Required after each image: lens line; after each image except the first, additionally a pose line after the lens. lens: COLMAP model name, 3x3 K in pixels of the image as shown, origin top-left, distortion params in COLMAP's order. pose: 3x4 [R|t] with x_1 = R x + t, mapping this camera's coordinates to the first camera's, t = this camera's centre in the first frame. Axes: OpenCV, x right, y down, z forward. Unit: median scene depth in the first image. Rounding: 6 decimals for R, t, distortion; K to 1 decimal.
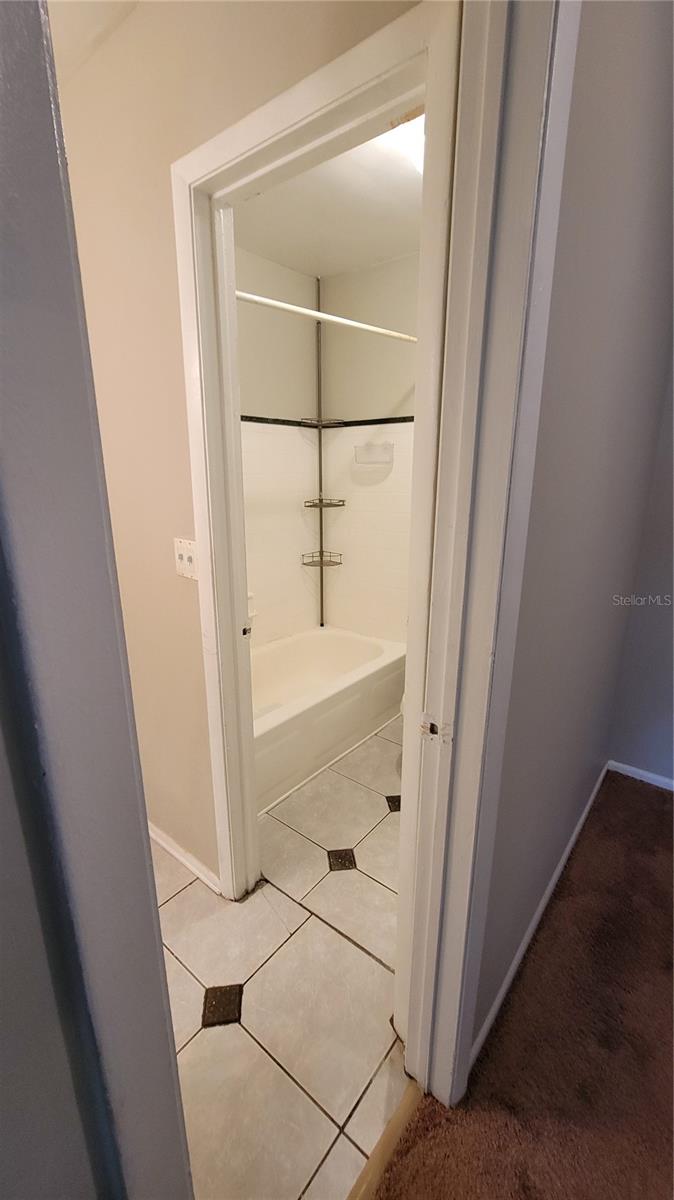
lens RADIAL K [[488.2, 0, 337.4], [0, 488.2, 600.0], [0, 0, 1]] dist [-0.003073, 0.000811]
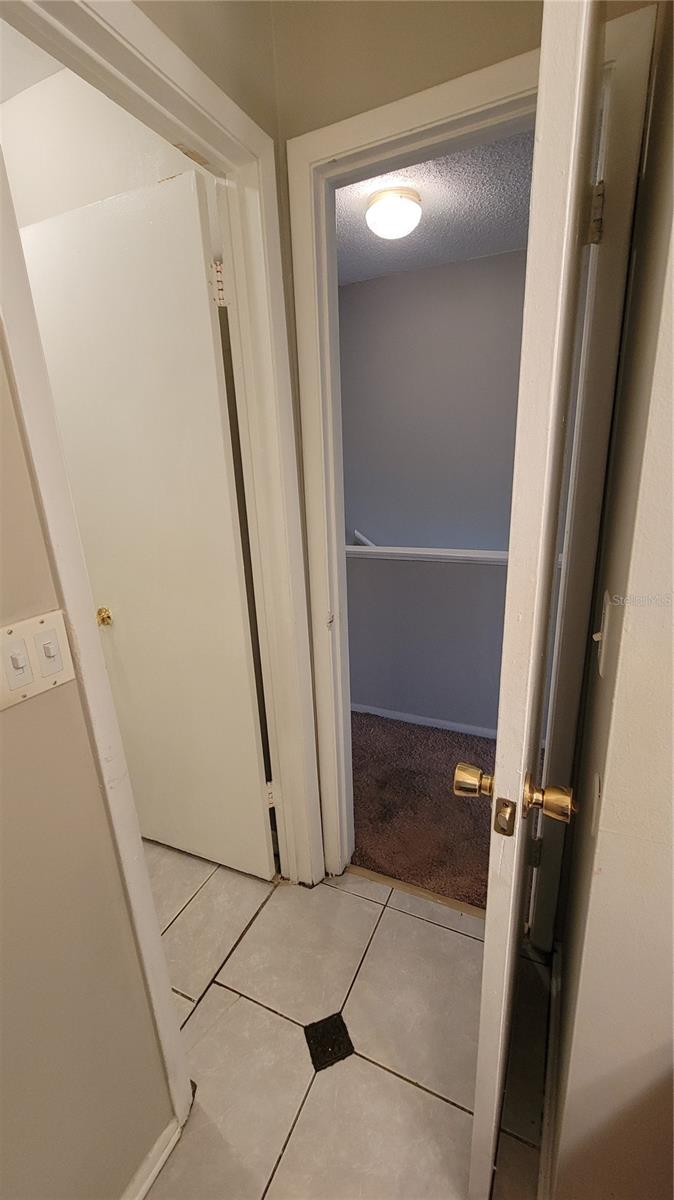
lens RADIAL K [[488.2, 0, 336.1], [0, 488.2, 600.1], [0, 0, 1]] dist [-0.003073, 0.000811]
pose [[-0.234064, -0.270081, 0.933954, -1.162146], [0.297404, 0.894699, 0.333264, -0.291084], [-0.925616, 0.355766, -0.129093, 1.073389]]
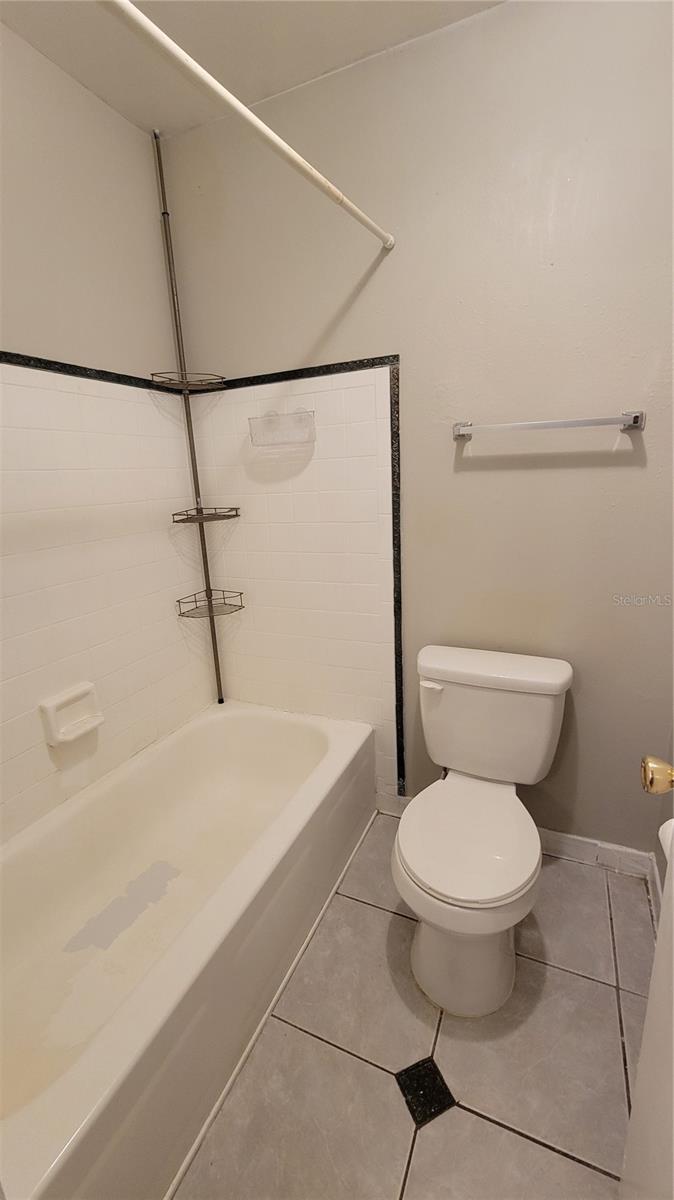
lens RADIAL K [[488.2, 0, 344.0], [0, 488.2, 595.8], [0, 0, 1]] dist [-0.003073, 0.000811]
pose [[0.965004, -0.103182, 0.241081, -0.017175], [0.109431, 0.993914, -0.012639, -0.067811], [-0.238310, 0.038579, 0.970423, 0.356761]]
